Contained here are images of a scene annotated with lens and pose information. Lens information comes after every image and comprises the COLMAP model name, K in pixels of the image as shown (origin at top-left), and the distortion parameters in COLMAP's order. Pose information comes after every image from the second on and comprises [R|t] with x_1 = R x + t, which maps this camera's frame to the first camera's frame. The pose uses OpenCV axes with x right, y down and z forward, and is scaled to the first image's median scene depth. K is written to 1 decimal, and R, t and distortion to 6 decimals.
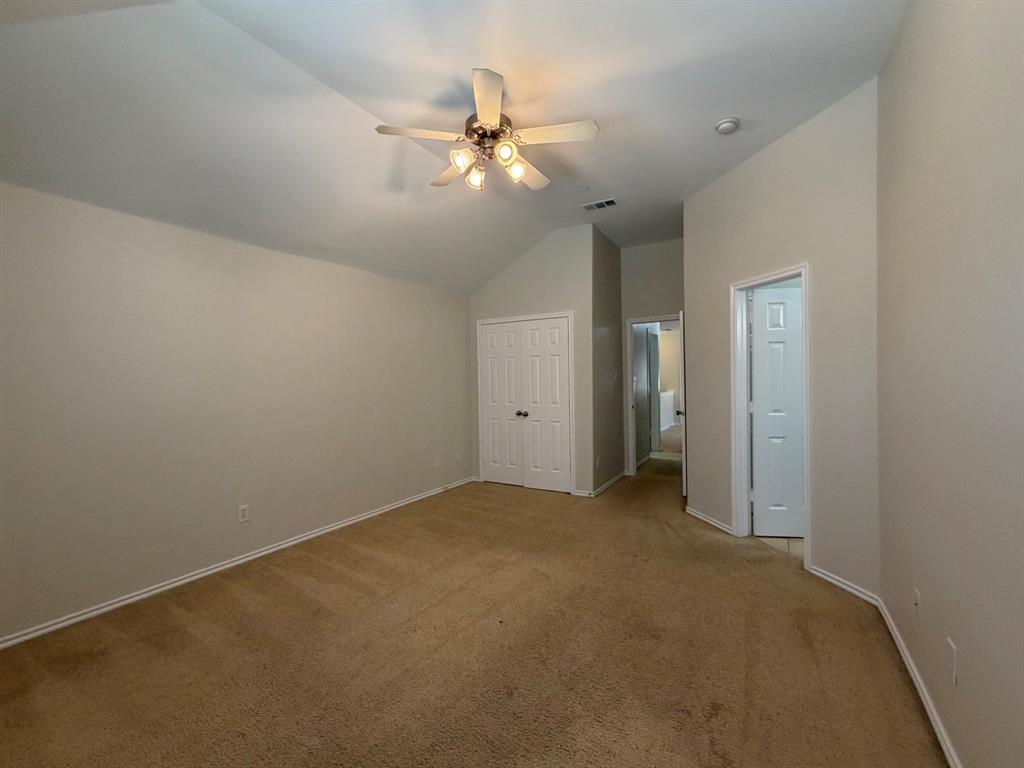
lens RADIAL K [[431.9, 0, 514.8], [0, 431.9, 383.8], [0, 0, 1]] dist [0.001357, 0.000143]
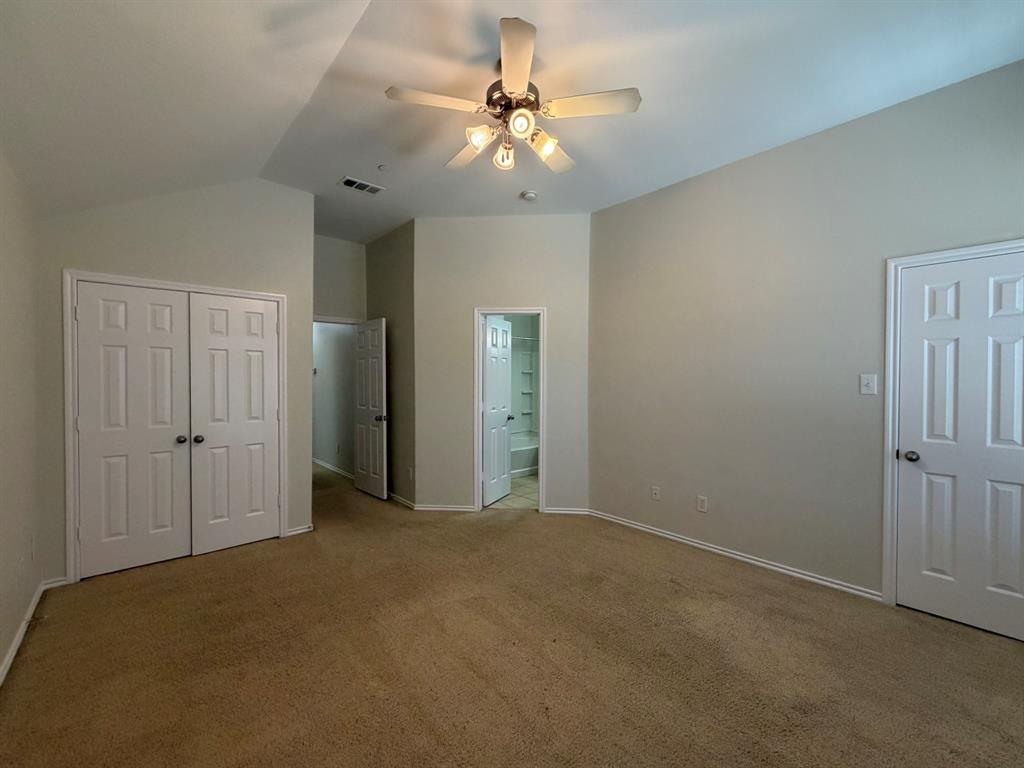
lens RADIAL K [[431.9, 0, 514.8], [0, 431.9, 383.8], [0, 0, 1]] dist [0.001357, 0.000143]
pose [[0.293005, 0.001265, 0.956110, -0.653678], [0.002782, 0.999994, -0.002176, -0.014230], [-0.956107, 0.003297, 0.293000, 0.530562]]
